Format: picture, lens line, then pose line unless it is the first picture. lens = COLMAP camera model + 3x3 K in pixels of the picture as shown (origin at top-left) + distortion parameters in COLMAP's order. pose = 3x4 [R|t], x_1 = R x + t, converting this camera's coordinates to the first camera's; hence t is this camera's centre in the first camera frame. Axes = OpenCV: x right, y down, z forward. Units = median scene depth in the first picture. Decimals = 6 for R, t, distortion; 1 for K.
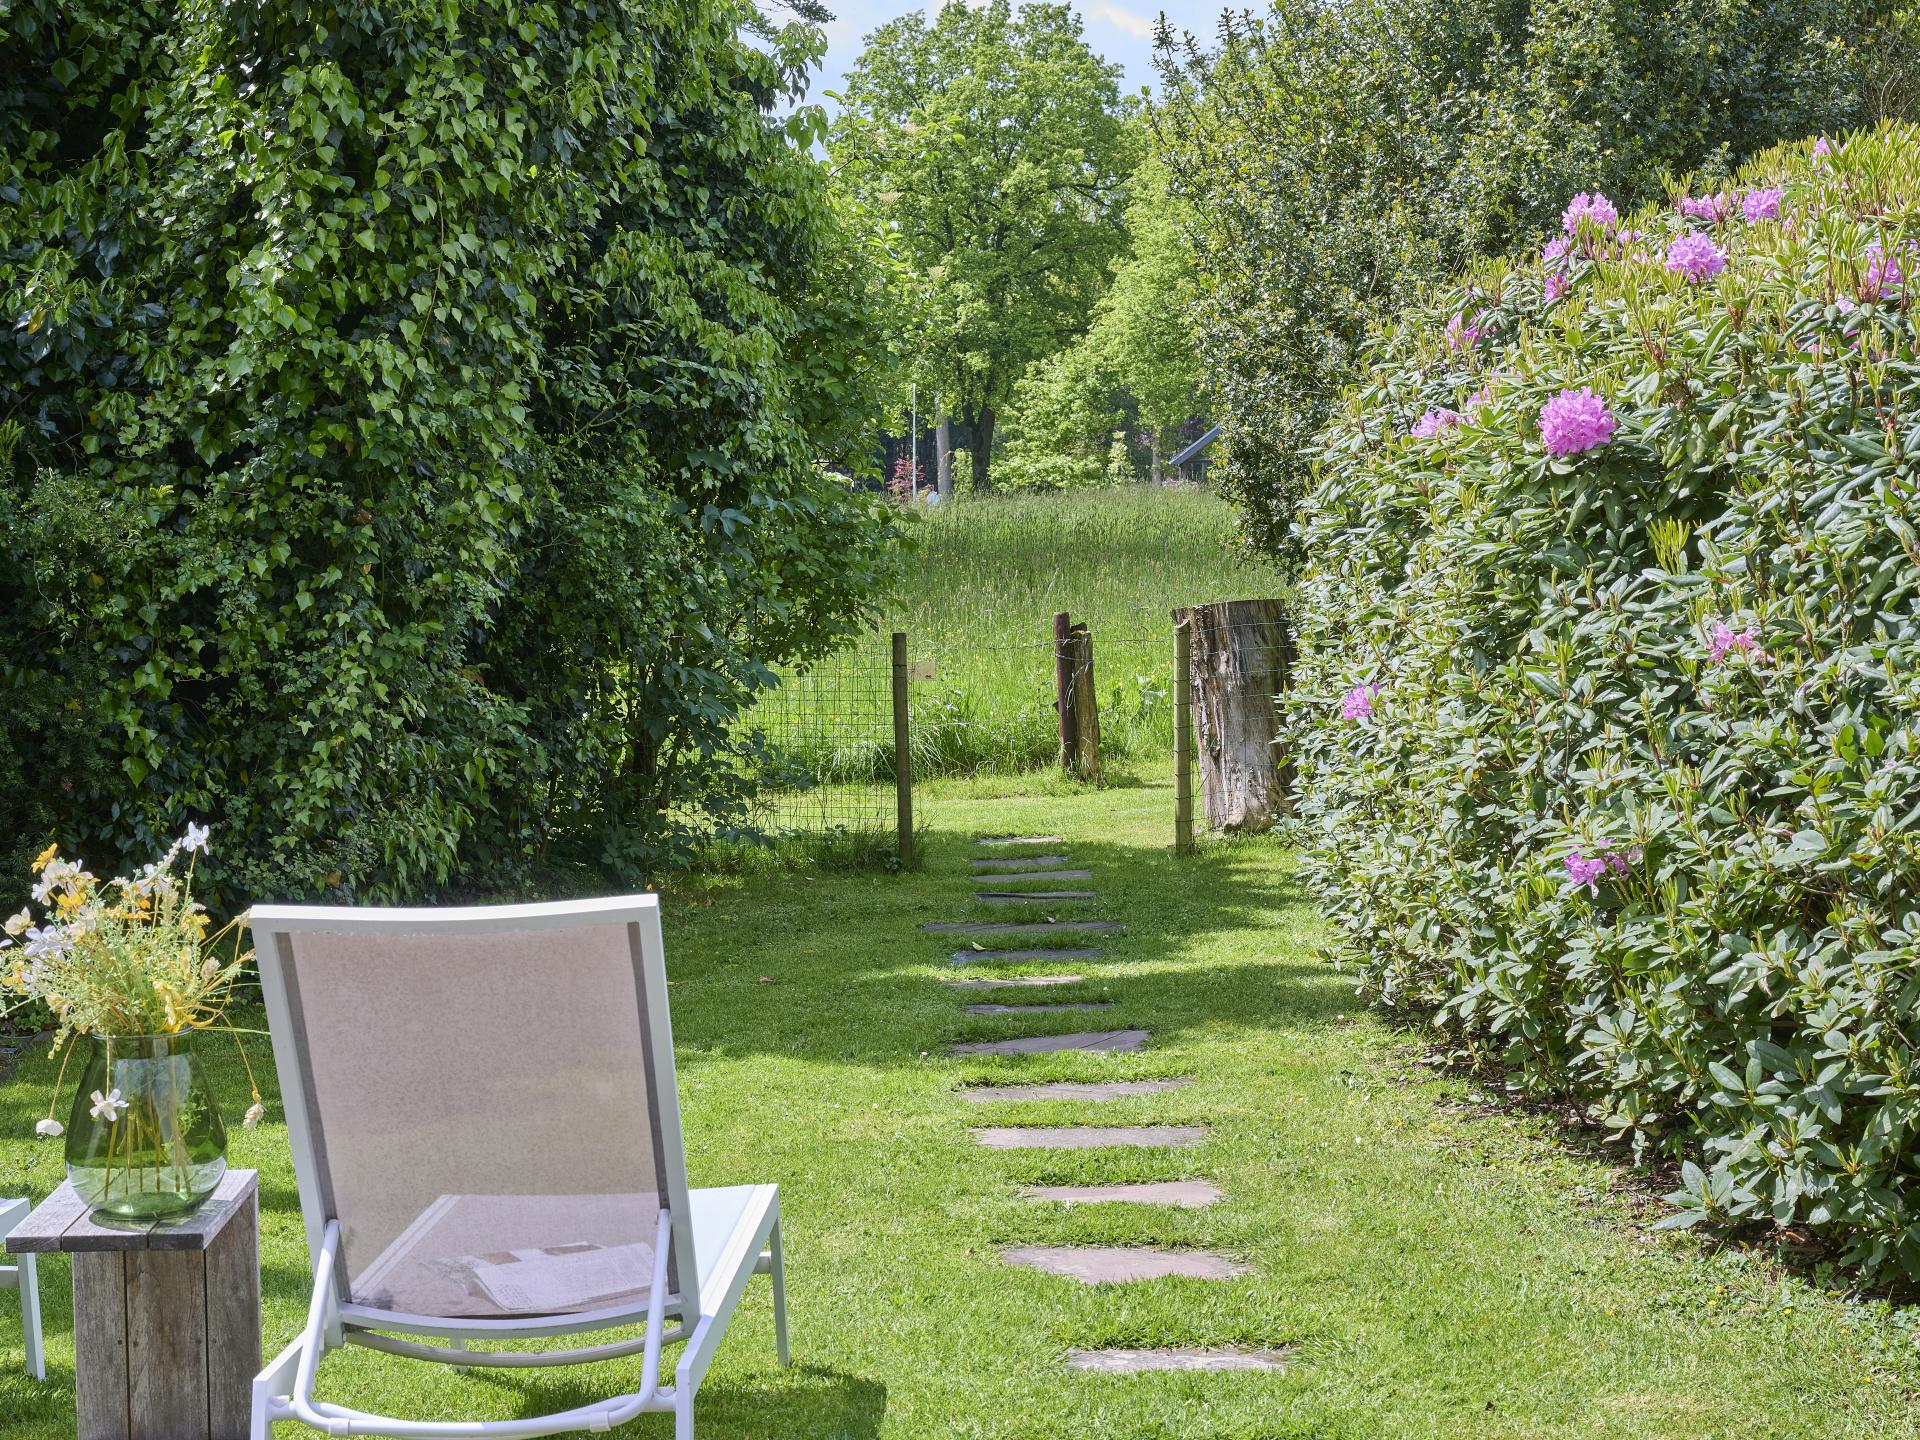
lens RADIAL K [[3874.2, 0, 957.1], [0, 3874.2, 718.0], [0, 0, 1]] dist [-0.038171, 0.000000]
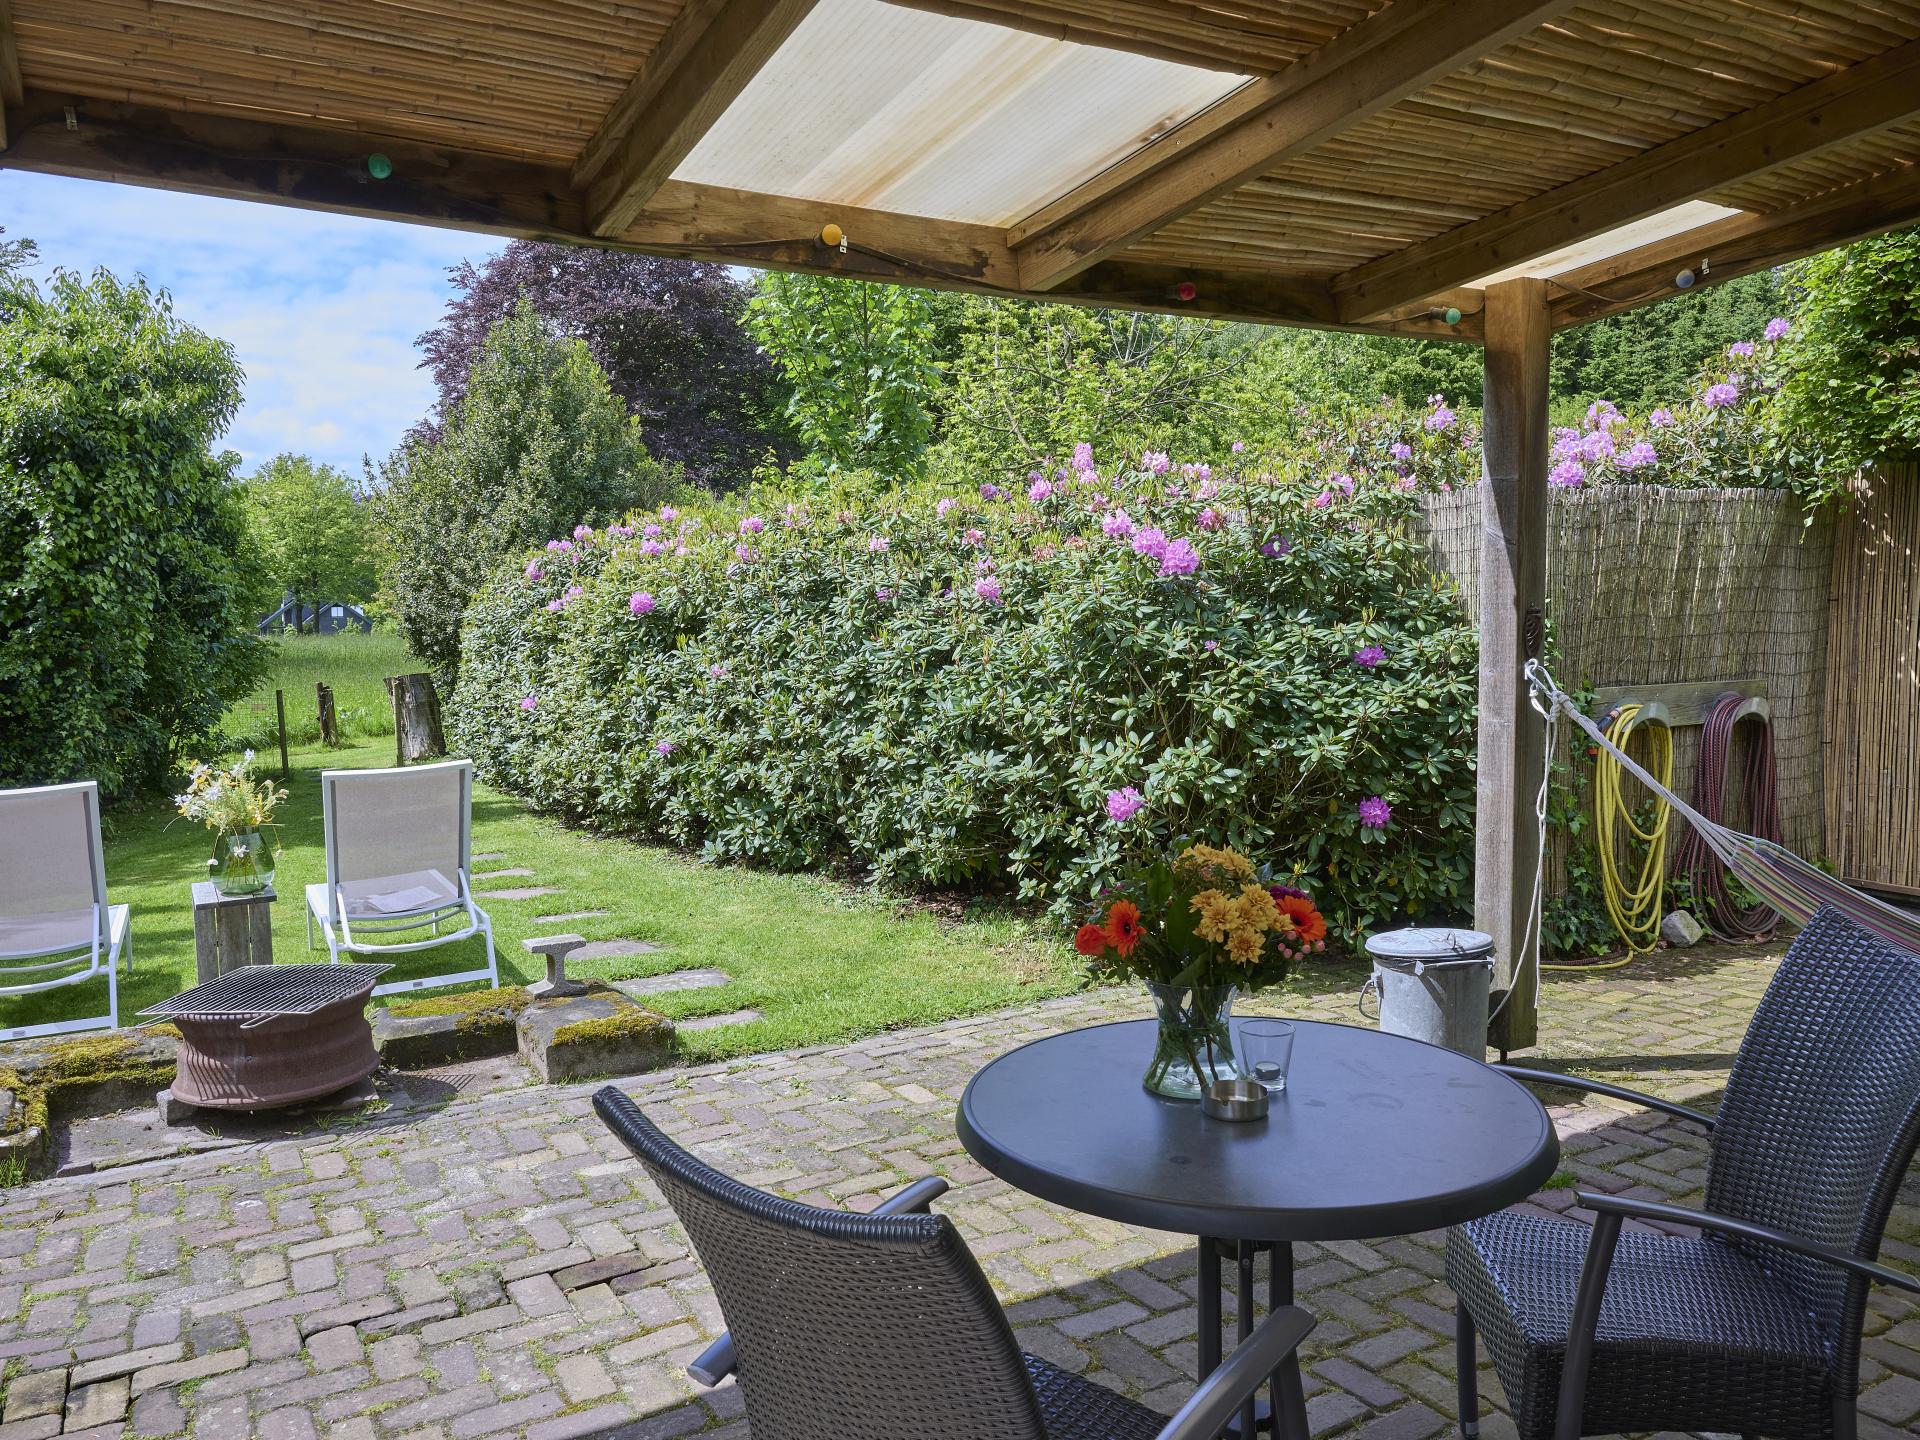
lens RADIAL K [[1422.3, 0, 963.9], [0, 1422.3, 716.9], [0, 0, 1]] dist [-0.011379, 0.010792]
pose [[0.866156, -0.045228, 0.497724, -0.123042], [0.045551, 0.998896, 0.011500, 0.007554], [-0.497694, 0.012711, 0.867260, -0.057994]]
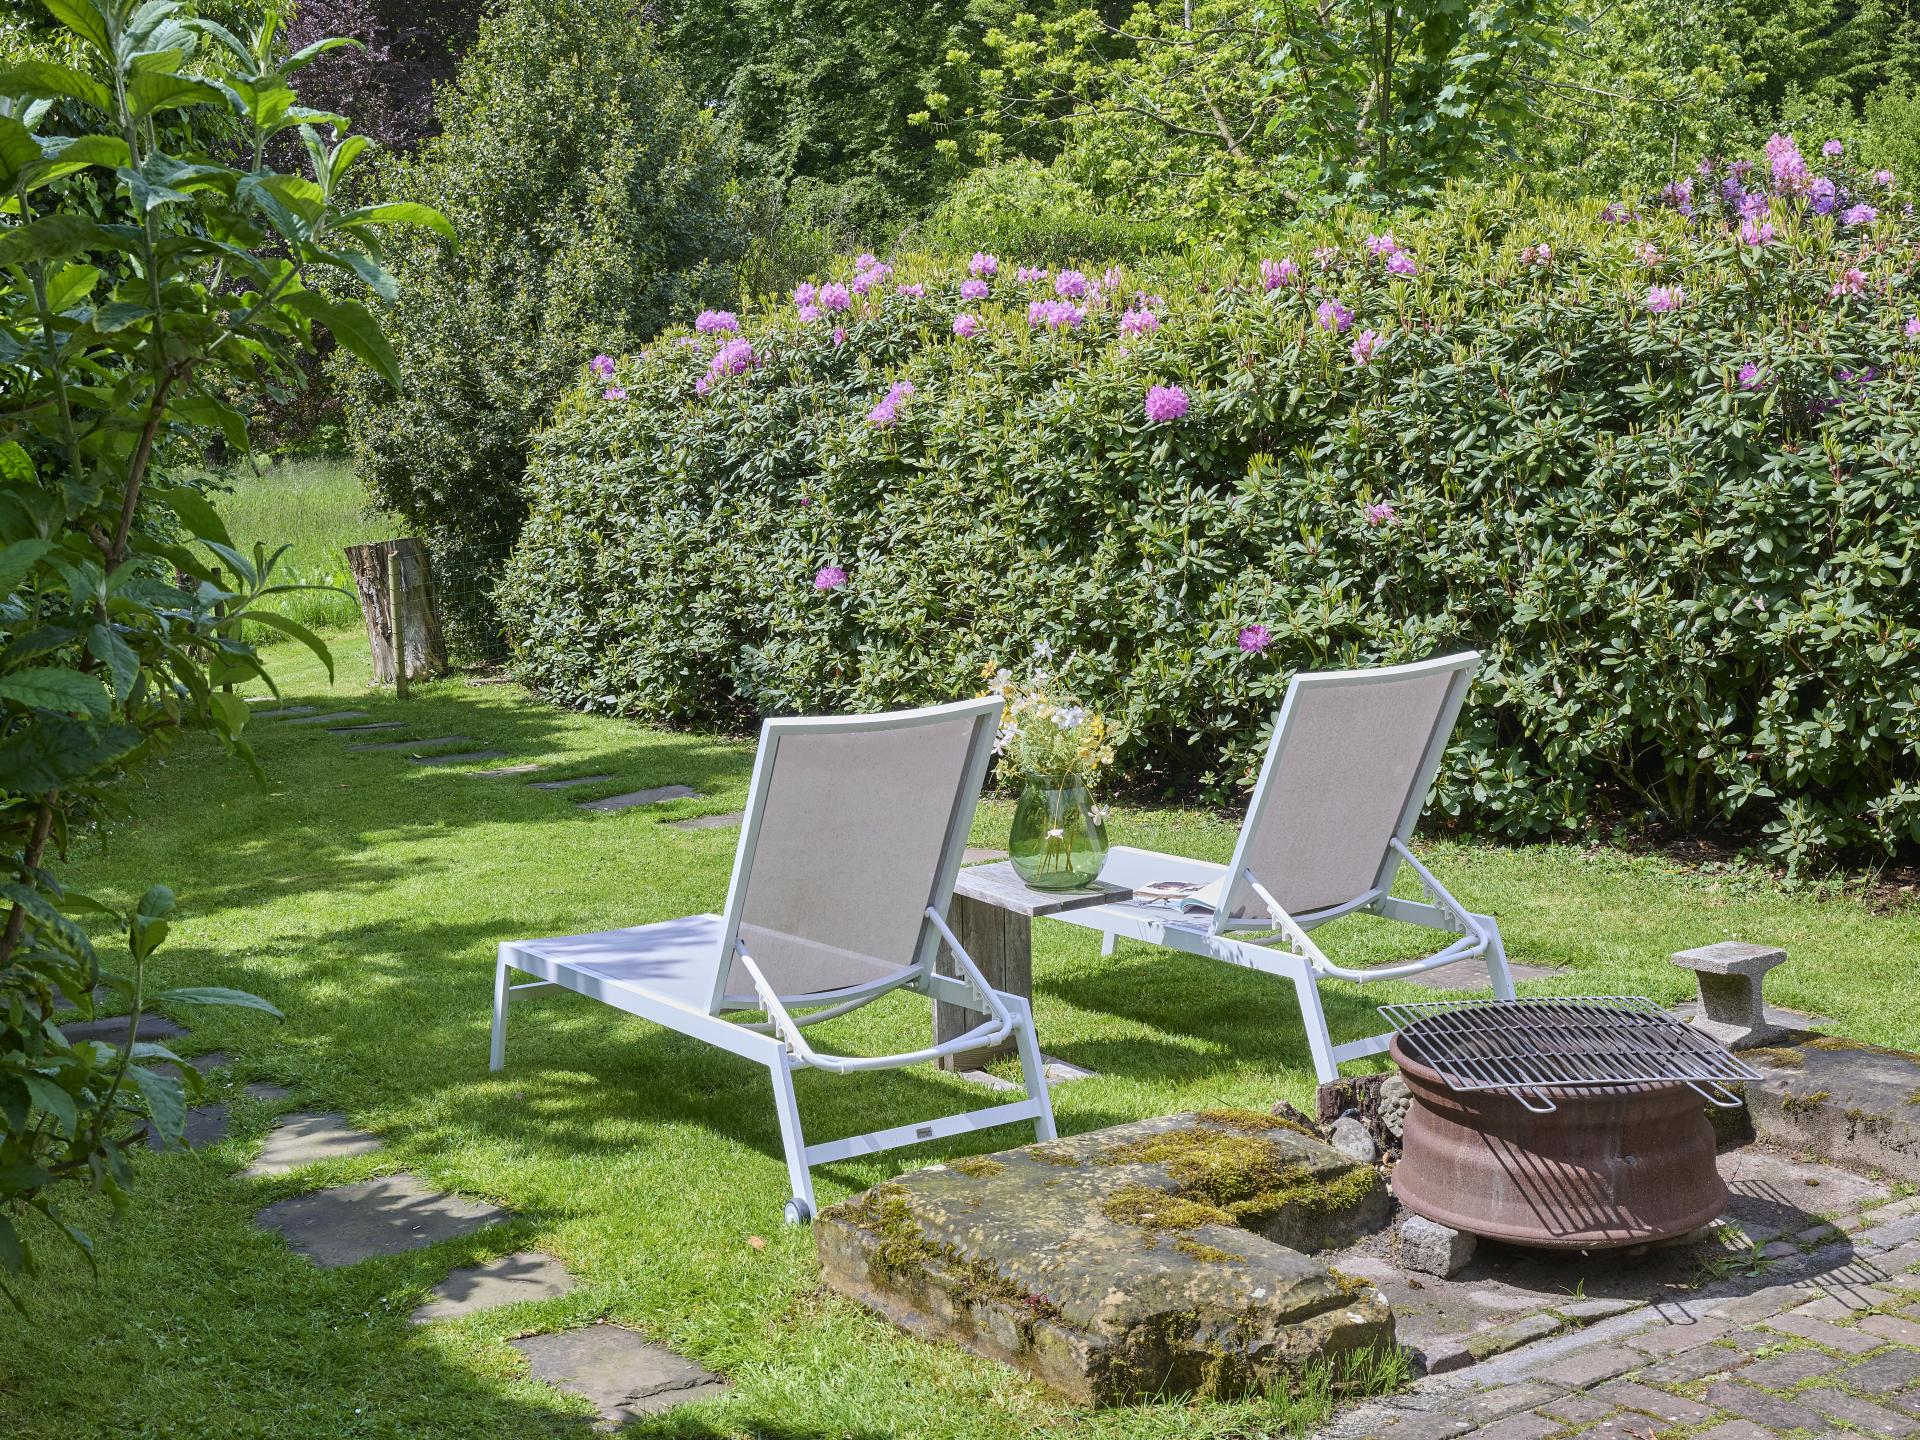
lens RADIAL K [[2267.0, 0, 959.5], [0, 2267.0, 721.1], [0, 0, 1]] dist [-0.004361, 0.000000]
pose [[0.841075, -0.083997, 0.534356, -0.345052], [0.059724, 0.996250, 0.062598, -0.000239], [-0.537611, -0.020736, 0.842938, 0.109306]]
